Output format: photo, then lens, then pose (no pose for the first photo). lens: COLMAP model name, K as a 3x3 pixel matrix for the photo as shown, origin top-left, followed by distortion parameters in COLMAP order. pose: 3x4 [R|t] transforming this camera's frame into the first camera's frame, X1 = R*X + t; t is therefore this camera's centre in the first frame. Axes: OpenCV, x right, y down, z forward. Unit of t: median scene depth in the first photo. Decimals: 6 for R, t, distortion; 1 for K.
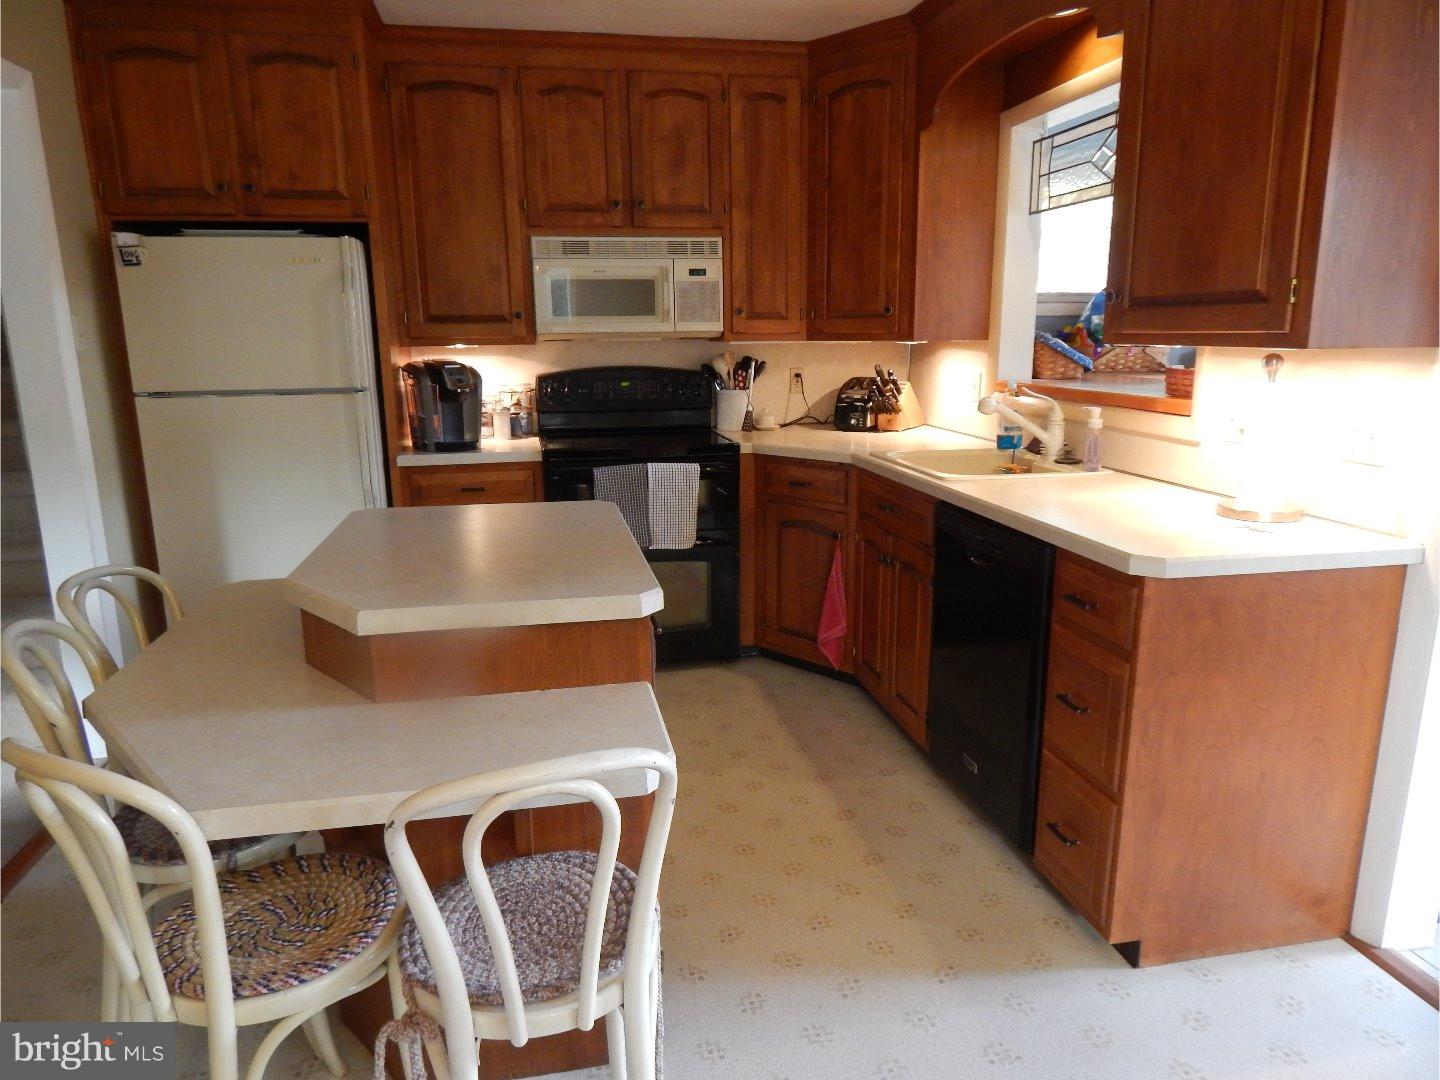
lens RADIAL K [[943.7, 0, 717.1], [0, 943.7, 535.2], [0, 0, 1]] dist [0.006912, -0.012280]
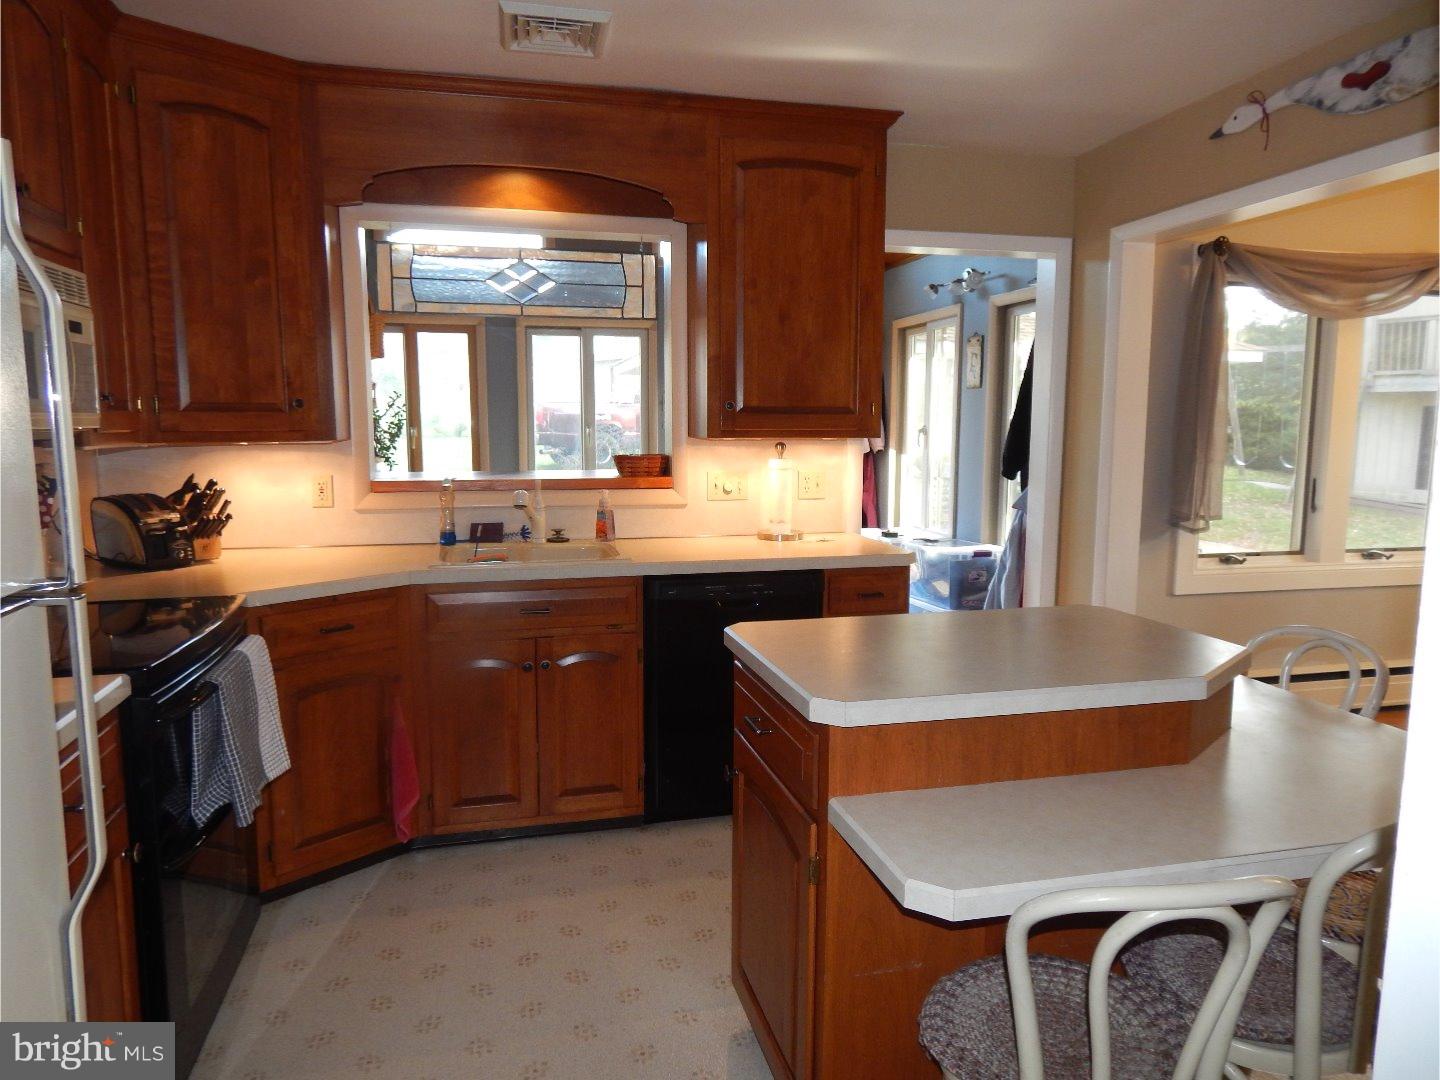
lens RADIAL K [[943.7, 0, 717.1], [0, 943.7, 535.2], [0, 0, 1]] dist [0.006912, -0.012280]
pose [[-0.033092, -0.116546, 0.992634, -0.912257], [0.209775, 0.970245, 0.120910, -0.213028], [-0.977190, 0.212231, -0.007659, 0.953004]]
